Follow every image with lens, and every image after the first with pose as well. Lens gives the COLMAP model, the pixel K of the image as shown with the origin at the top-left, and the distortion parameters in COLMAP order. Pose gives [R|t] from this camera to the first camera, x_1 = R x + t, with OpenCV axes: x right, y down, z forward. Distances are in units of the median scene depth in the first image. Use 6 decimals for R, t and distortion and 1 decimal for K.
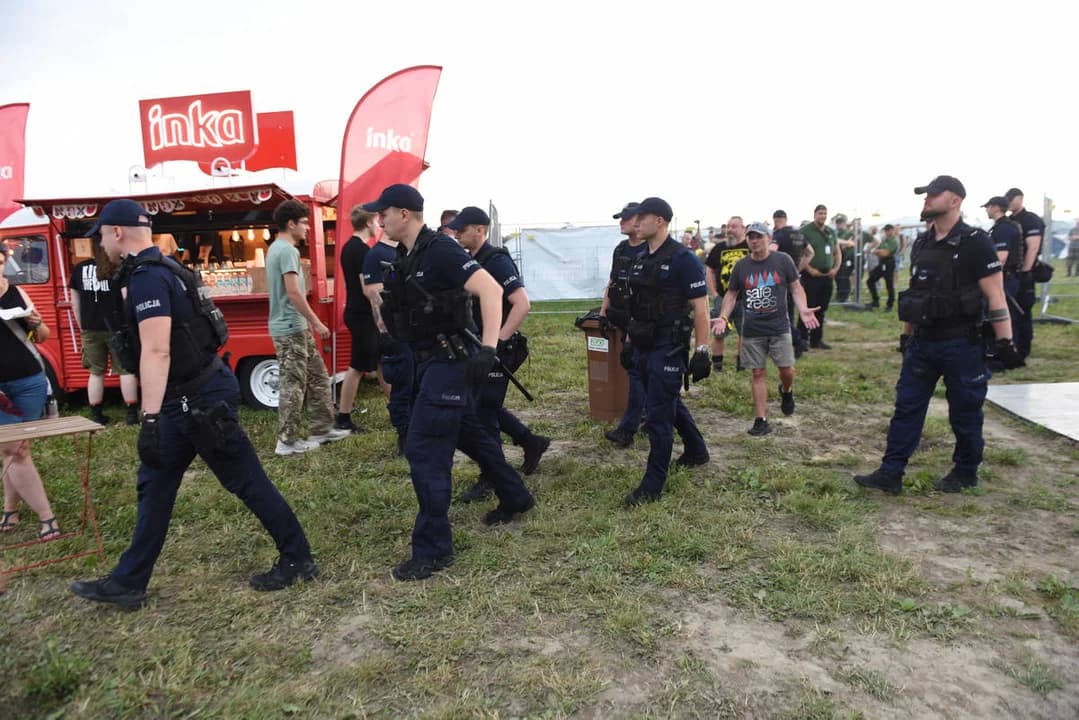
lens RADIAL K [[740.1, 0, 538.0], [0, 740.1, 358.5], [0, 0, 1]] dist [-0.044973, -0.002283]
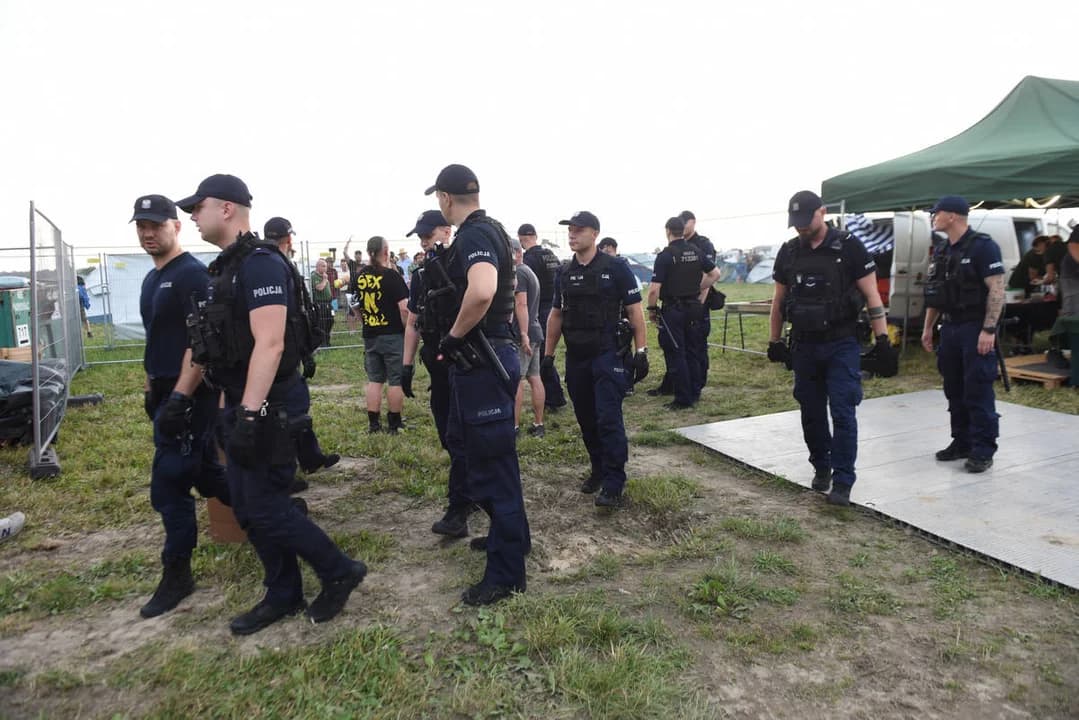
lens RADIAL K [[740.1, 0, 536.8], [0, 740.1, 353.0], [0, 0, 1]] dist [-0.044973, -0.002283]
pose [[0.879551, -0.045177, 0.473655, 0.026622], [0.068401, 0.997147, -0.031911, -0.040220], [-0.470863, 0.060466, 0.880132, 0.311016]]
